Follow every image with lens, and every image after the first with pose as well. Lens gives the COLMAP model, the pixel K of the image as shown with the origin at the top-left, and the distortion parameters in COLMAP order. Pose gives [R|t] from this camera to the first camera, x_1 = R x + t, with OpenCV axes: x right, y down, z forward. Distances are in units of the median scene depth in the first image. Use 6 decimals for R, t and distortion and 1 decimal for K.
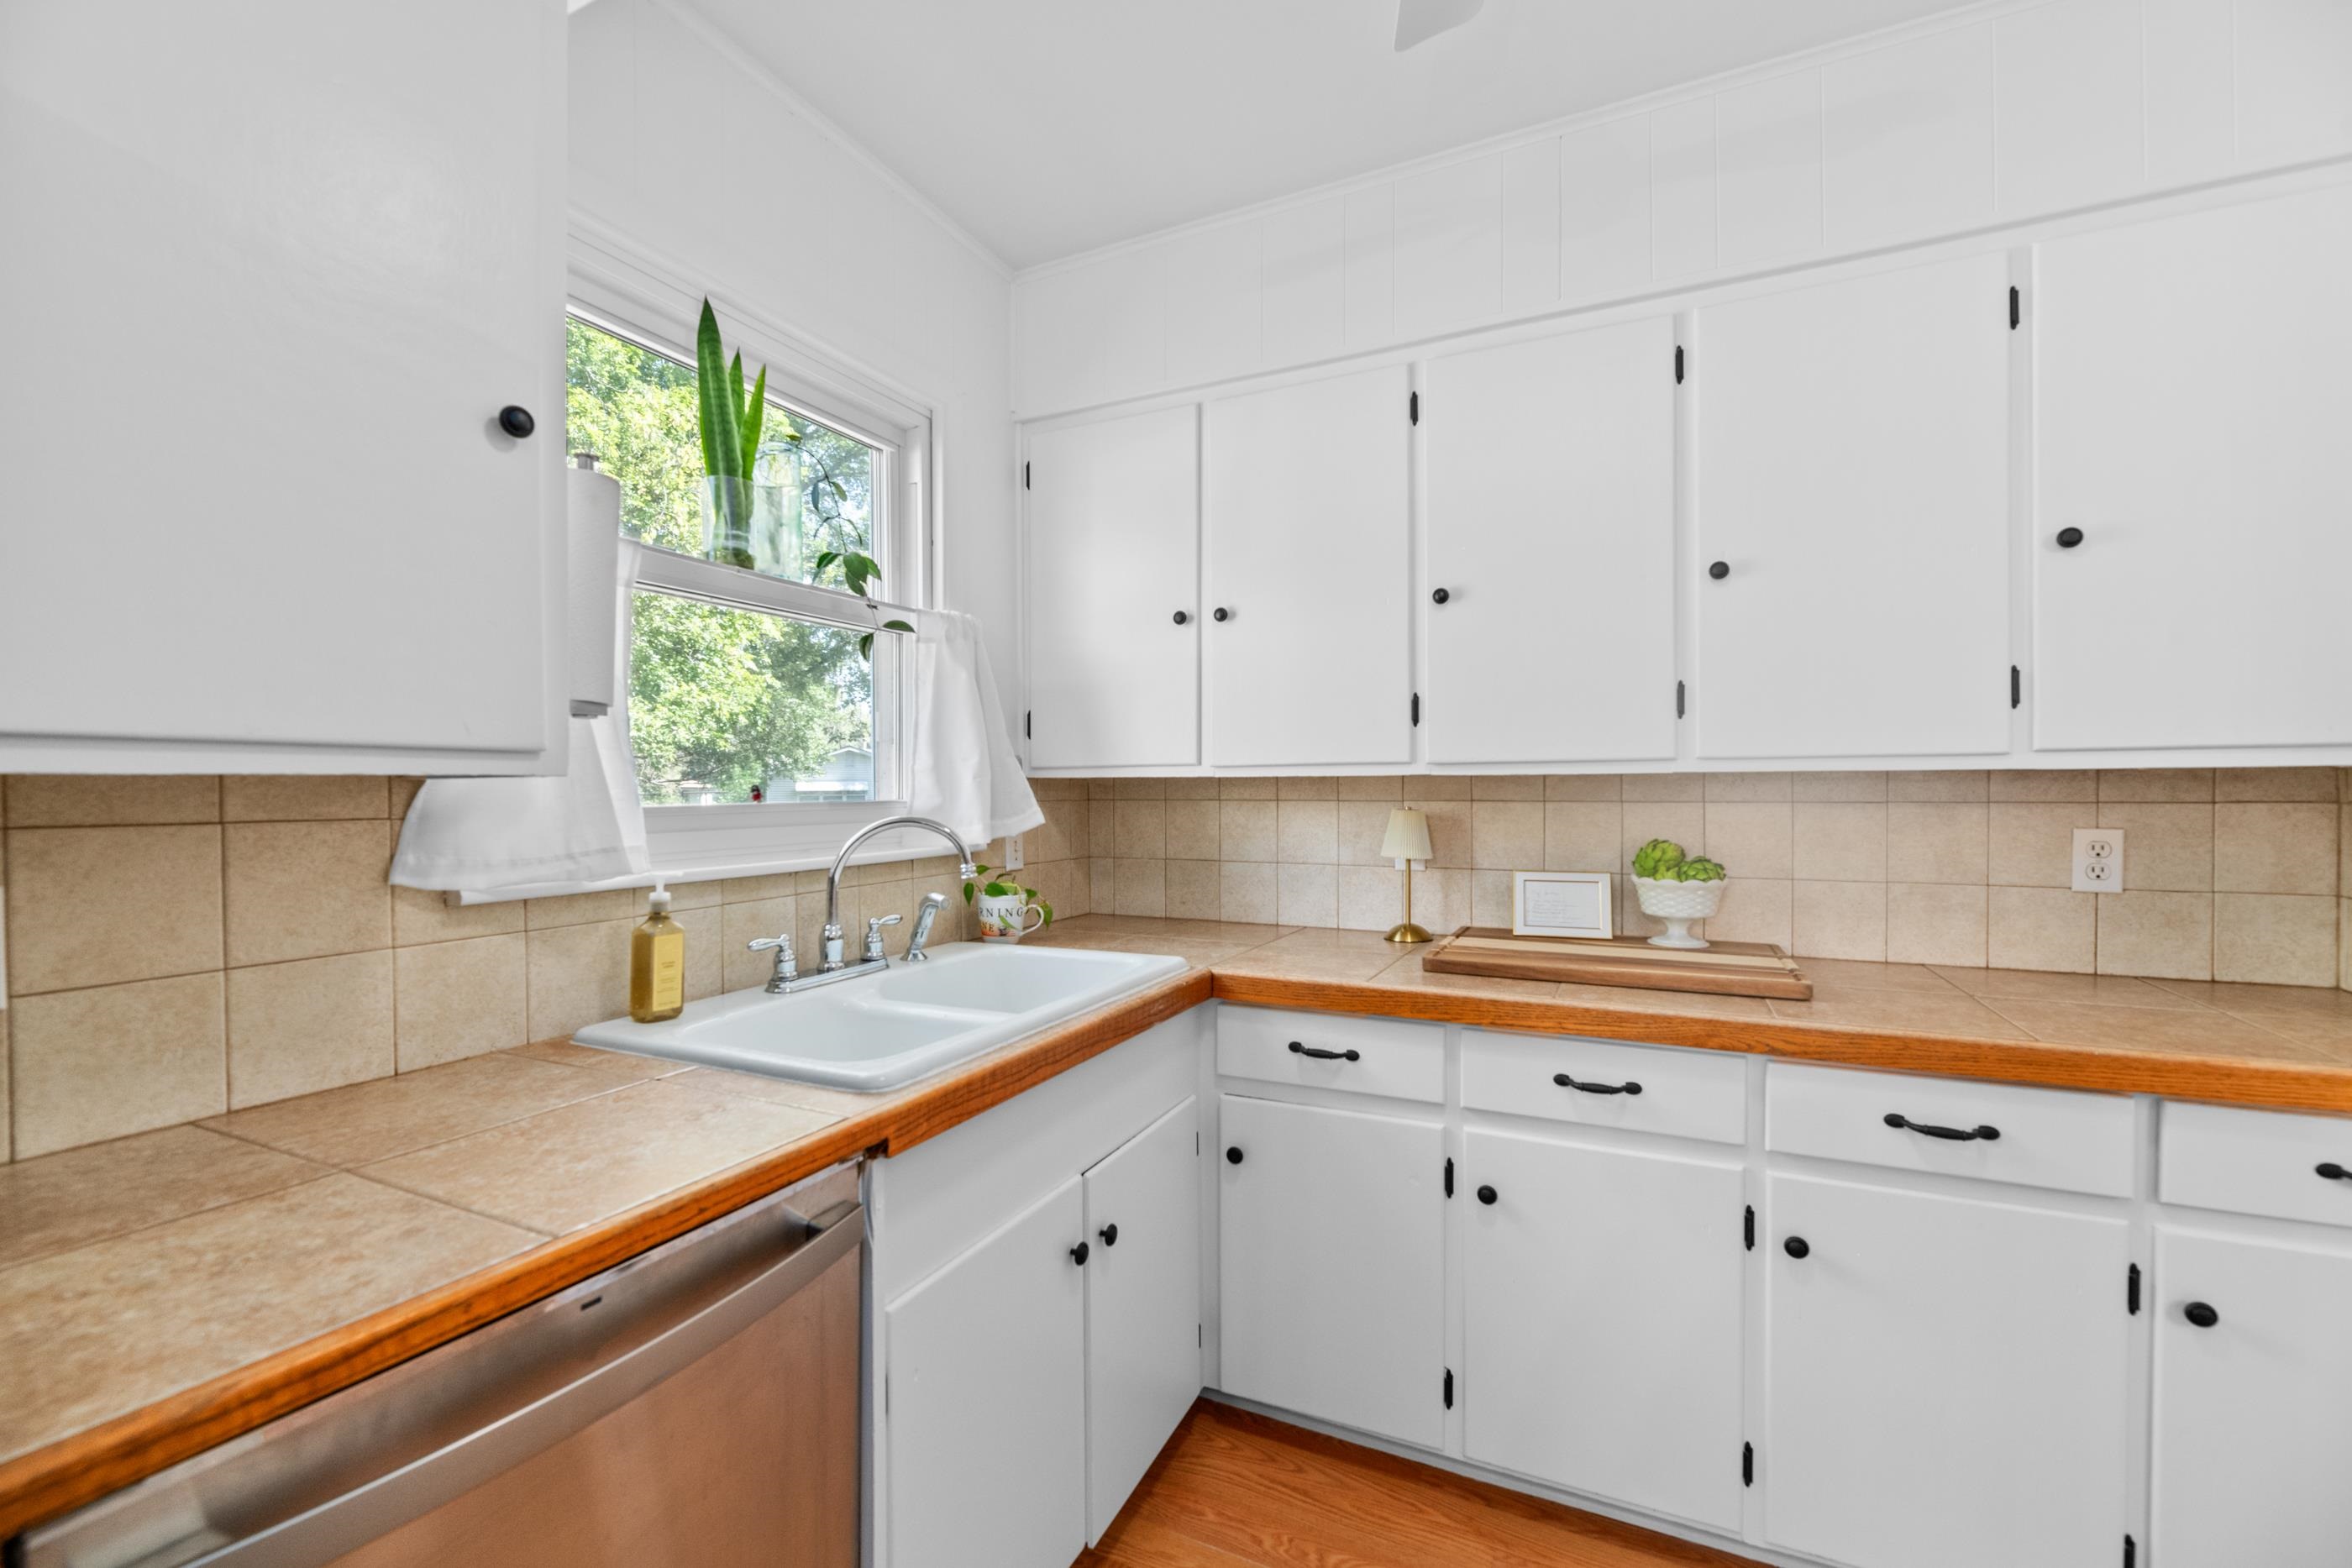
lens RADIAL K [[980.7, 0, 1166.8], [0, 980.7, 797.7], [0, 0, 1]] dist [0.000117, 0.000089]
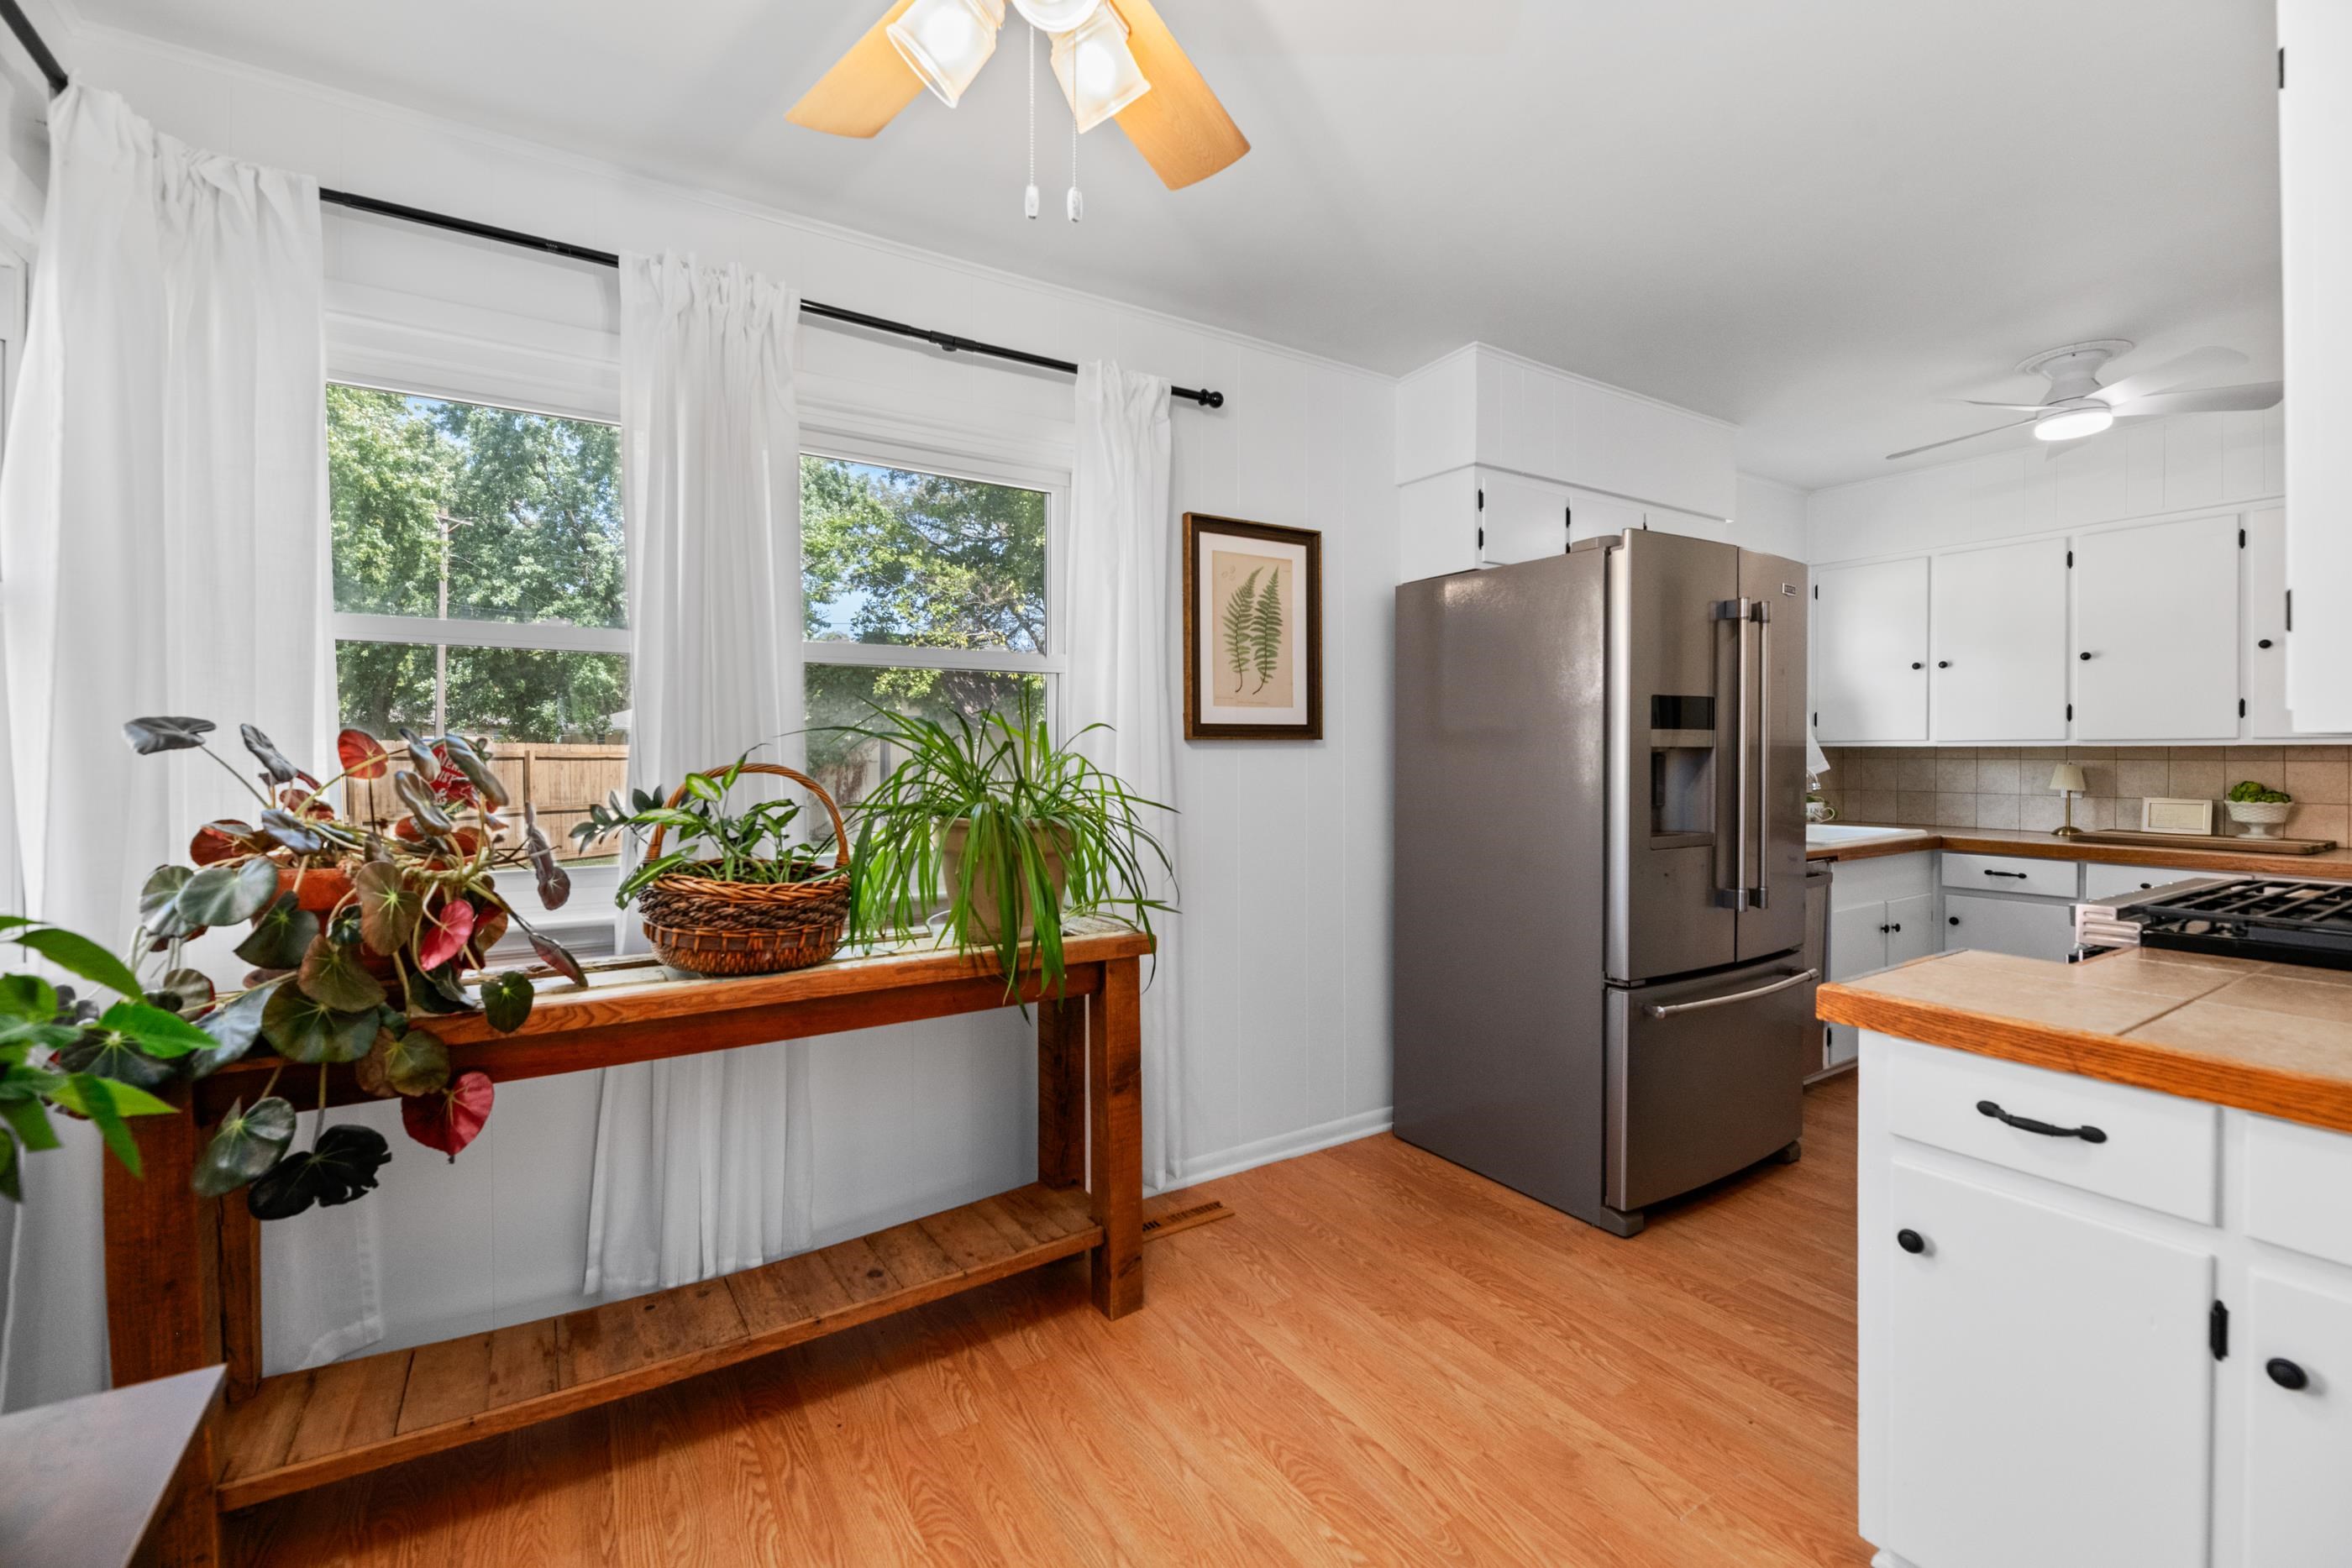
lens RADIAL K [[993.6, 0, 1172.6], [0, 993.6, 760.6], [0, 0, 1]] dist [0.000140, 0.000112]
pose [[0.851670, 0.006835, -0.524034, -0.230848], [-0.006245, 0.999976, 0.002894, 0.011477], [0.524041, 0.000808, 0.851692, -1.624130]]
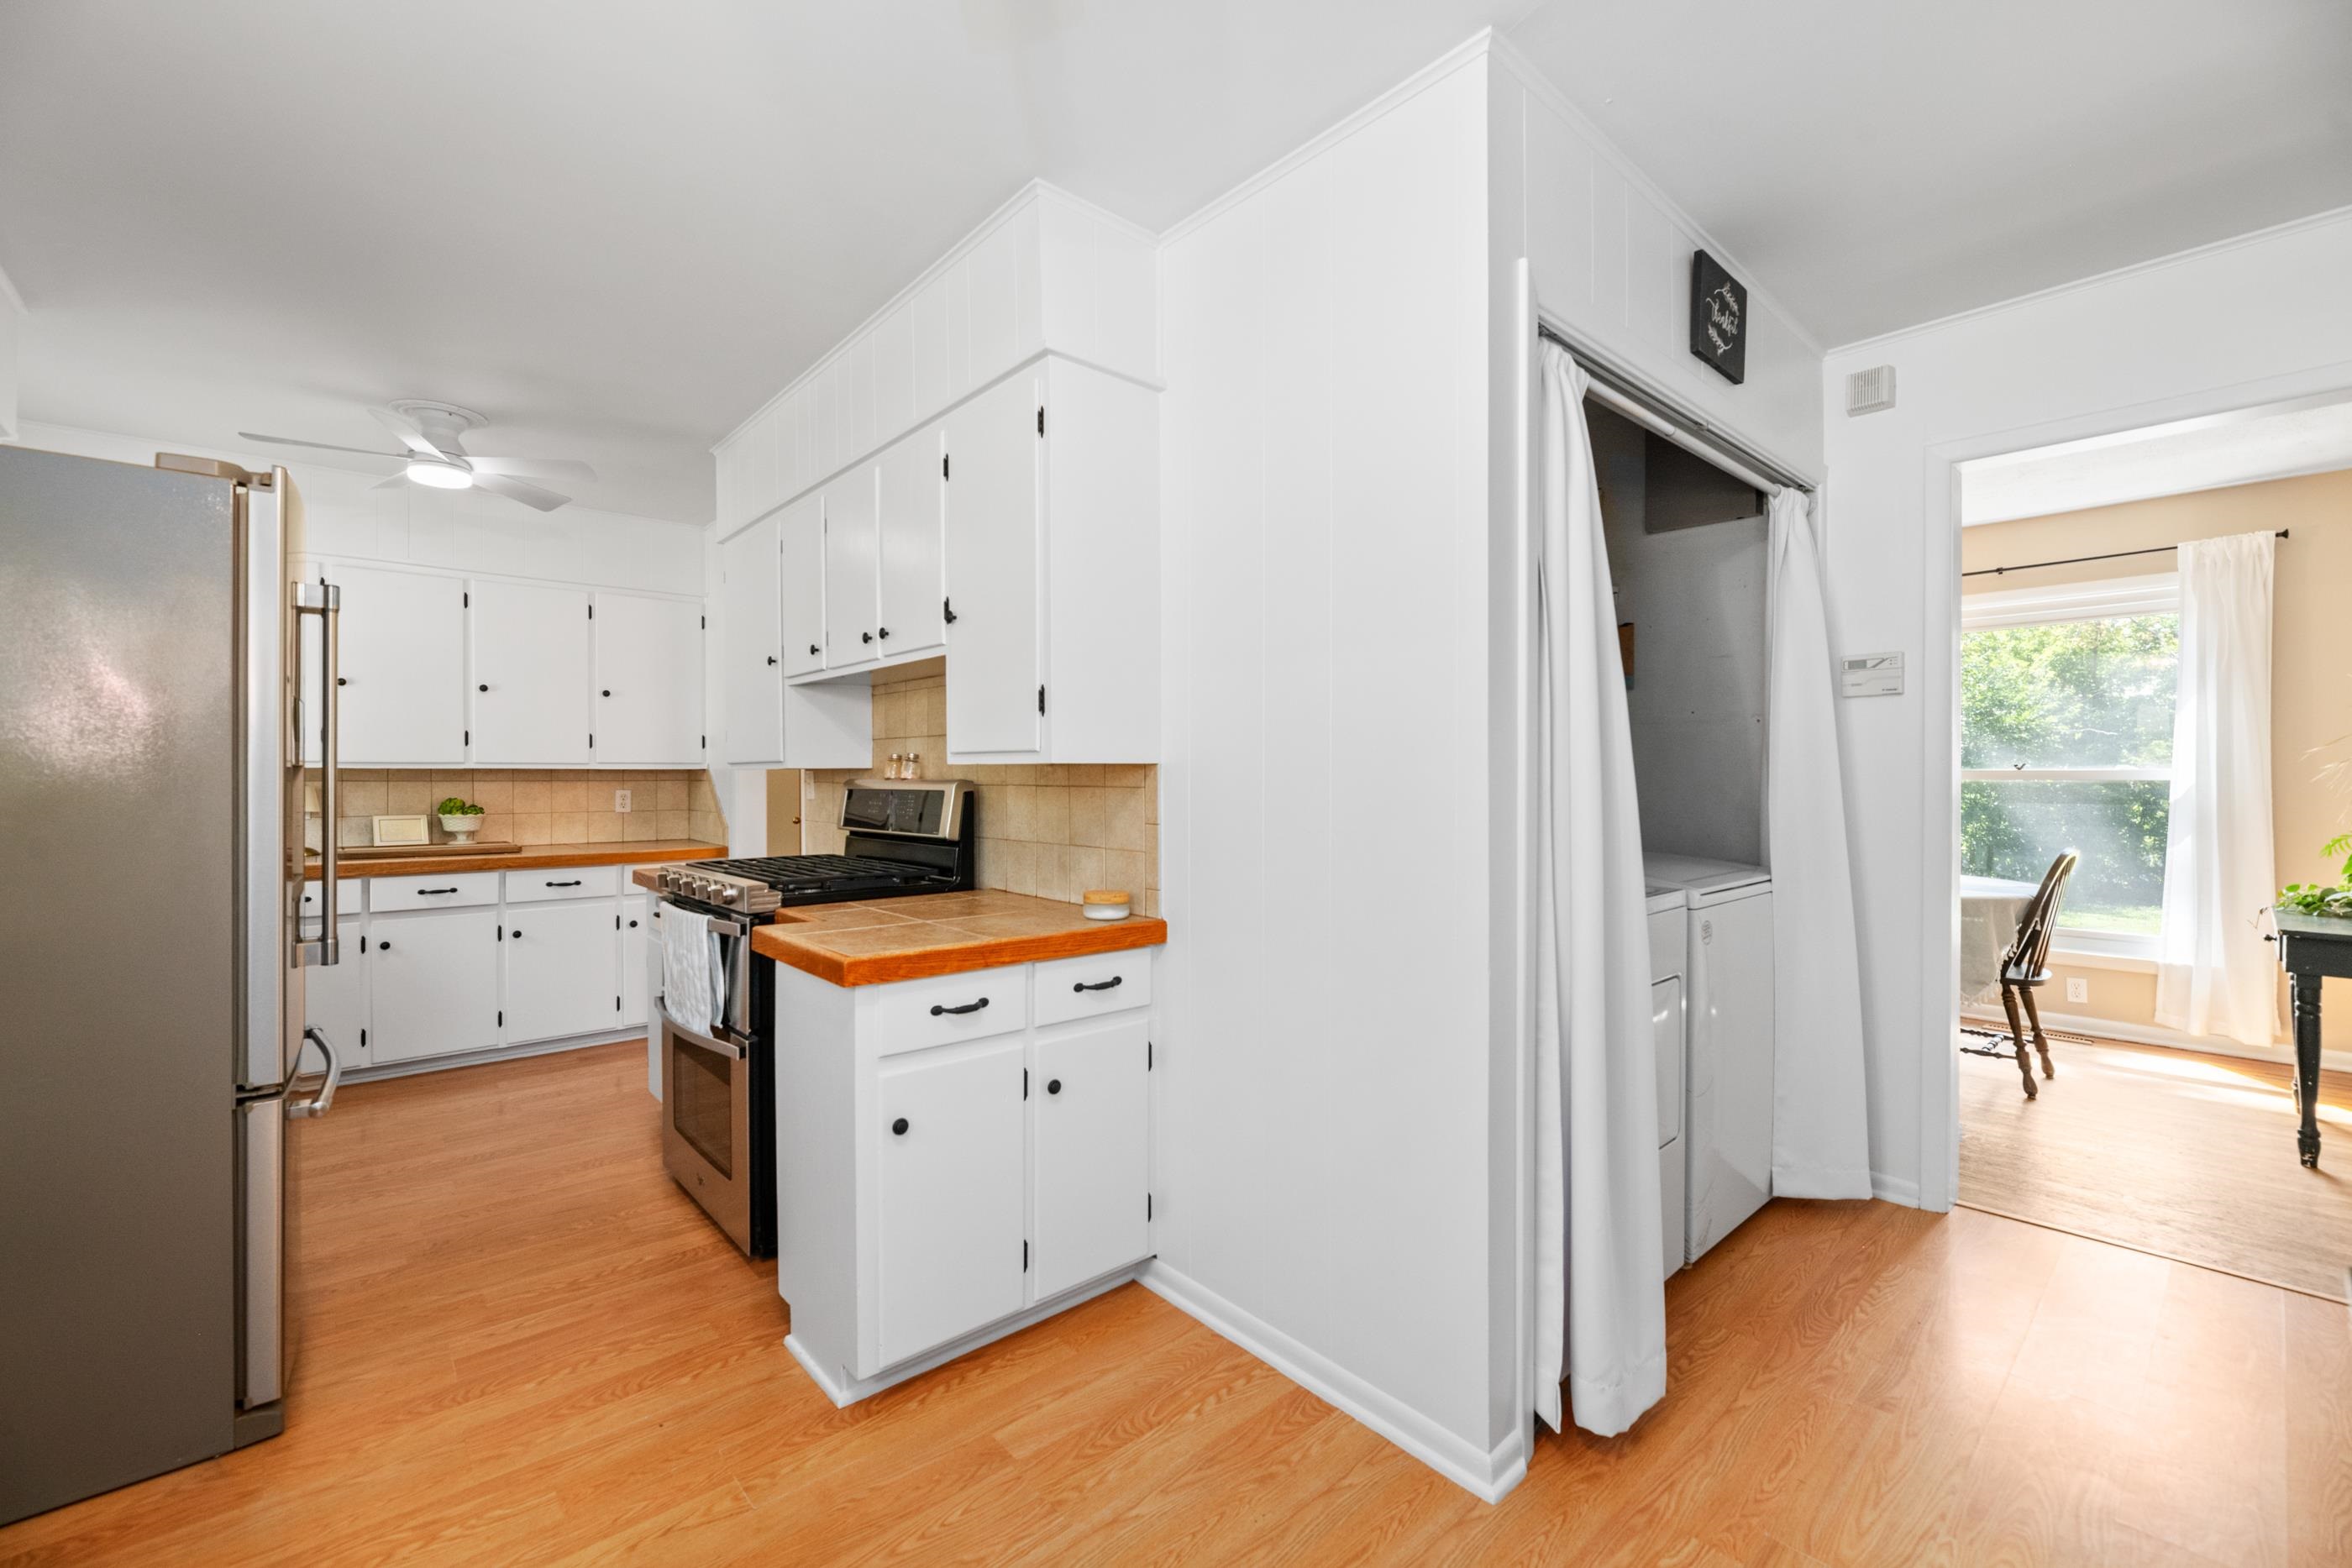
lens RADIAL K [[973.3, 0, 1176.0], [0, 973.3, 784.0], [0, 0, 1]] dist [0.000644, 0.000137]
pose [[0.377707, -0.002465, 0.925922, -0.927314], [0.003766, 0.999992, 0.001126, 0.015497], [-0.925918, 0.003062, 0.377713, -1.361428]]
